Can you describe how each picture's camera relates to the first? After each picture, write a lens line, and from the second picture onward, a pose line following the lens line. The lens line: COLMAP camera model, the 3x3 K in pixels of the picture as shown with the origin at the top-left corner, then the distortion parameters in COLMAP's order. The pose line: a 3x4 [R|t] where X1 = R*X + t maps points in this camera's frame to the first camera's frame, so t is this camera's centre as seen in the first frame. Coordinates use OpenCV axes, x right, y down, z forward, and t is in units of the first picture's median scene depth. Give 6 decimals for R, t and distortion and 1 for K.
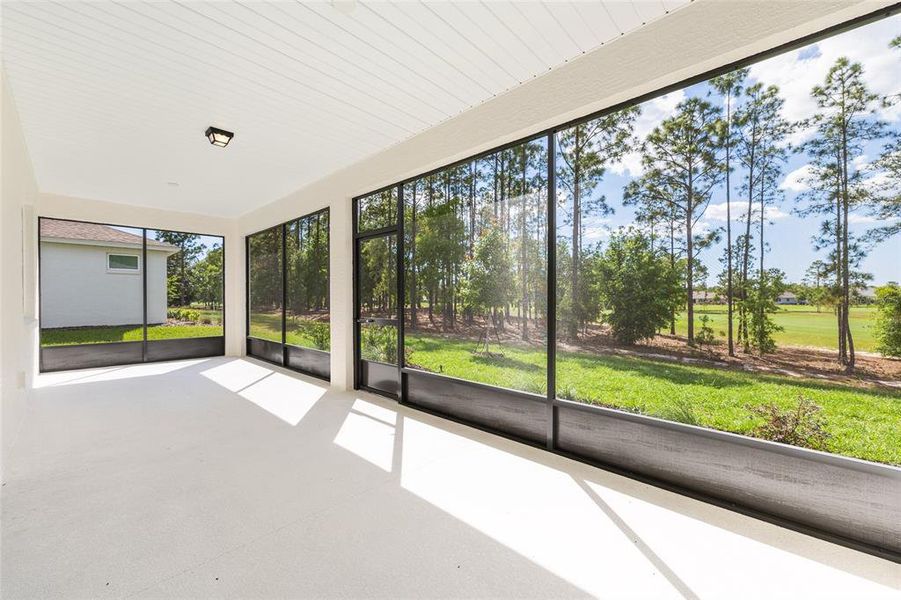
lens RADIAL K [[361.1, 0, 459.4], [0, 361.1, 299.7], [0, 0, 1]] dist [-0.002703, 0.000111]
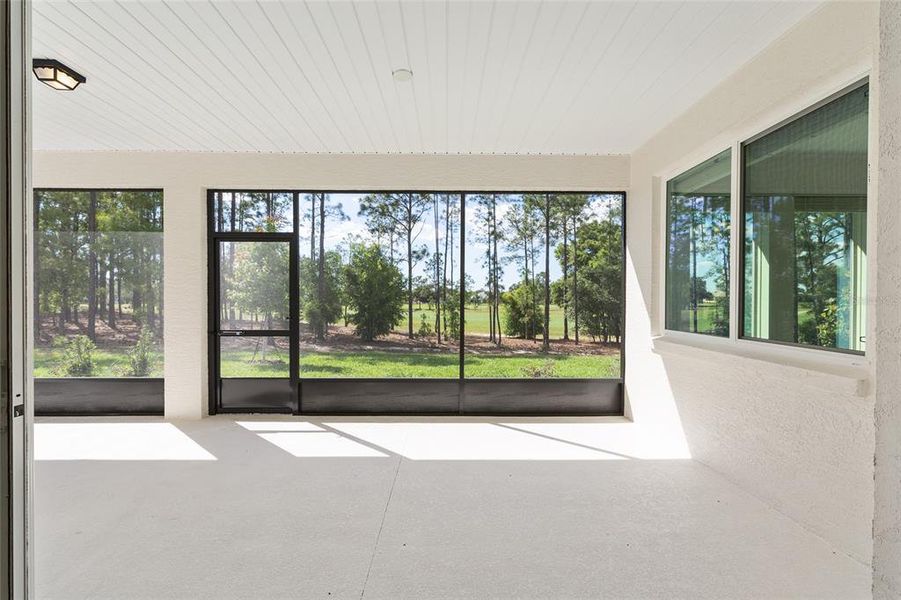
lens RADIAL K [[361.1, 0, 459.4], [0, 361.1, 299.7], [0, 0, 1]] dist [-0.002703, 0.000111]
pose [[0.712370, 0.001086, 0.701804, -0.134072], [-0.001153, 0.999999, -0.000377, -0.006630], [-0.701804, -0.000540, 0.712370, -0.002640]]
